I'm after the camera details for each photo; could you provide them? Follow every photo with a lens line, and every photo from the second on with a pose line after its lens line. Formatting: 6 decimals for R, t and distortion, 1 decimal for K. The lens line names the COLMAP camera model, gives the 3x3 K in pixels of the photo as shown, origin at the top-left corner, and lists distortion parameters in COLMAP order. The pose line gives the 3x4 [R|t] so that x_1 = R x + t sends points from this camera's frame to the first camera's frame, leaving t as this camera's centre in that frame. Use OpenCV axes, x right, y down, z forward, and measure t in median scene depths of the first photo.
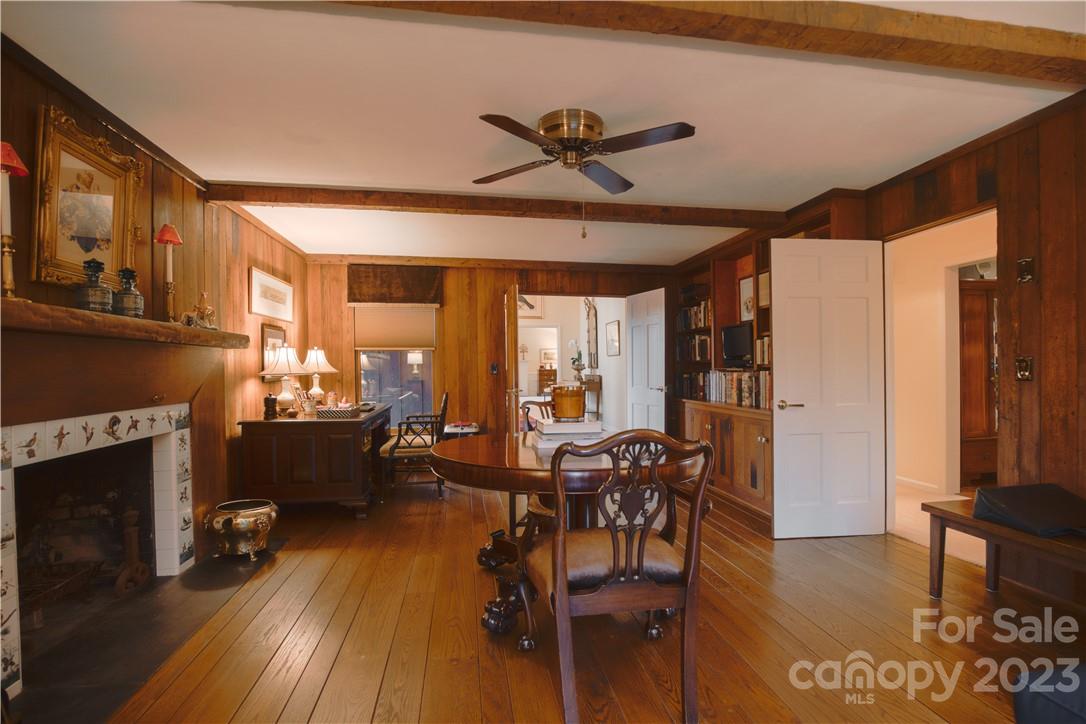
lens RADIAL K [[510.0, 0, 541.7], [0, 510.0, 365.1], [0, 0, 1]] dist [-0.032907, 0.005161]
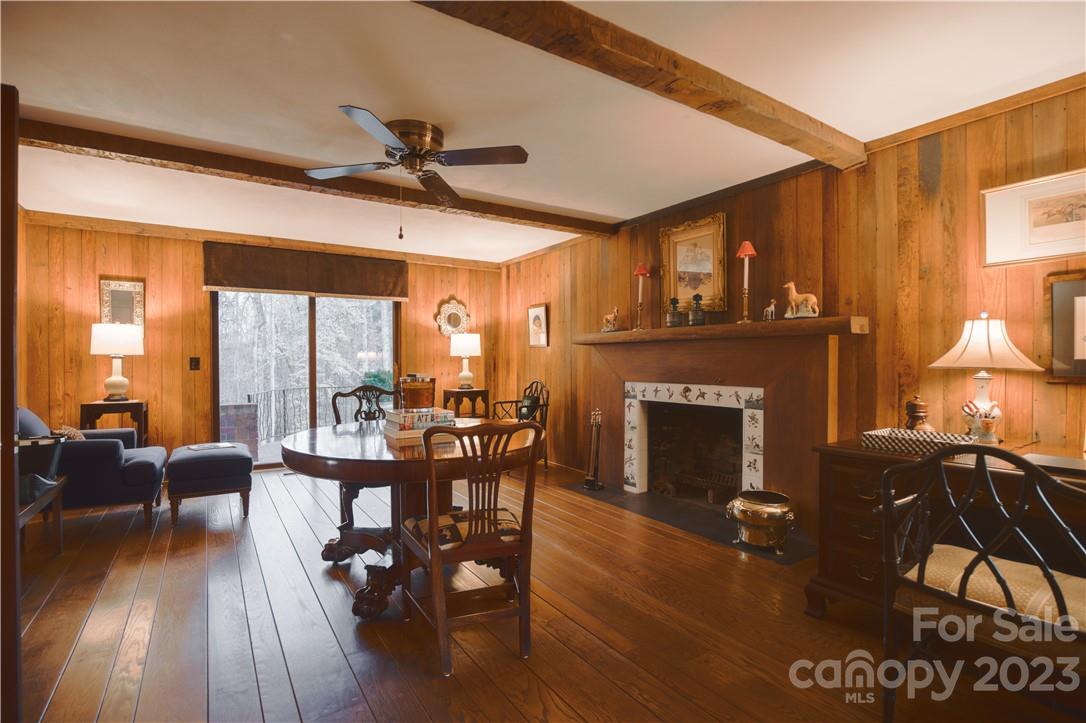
lens RADIAL K [[510.0, 0, 542.6], [0, 510.0, 361.5], [0, 0, 1]] dist [-0.032907, 0.005161]
pose [[-0.907535, 0.007043, -0.419917, 0.289793], [0.007412, 0.999972, 0.000752, 0.013752], [0.419911, -0.002430, -0.907562, 2.327743]]
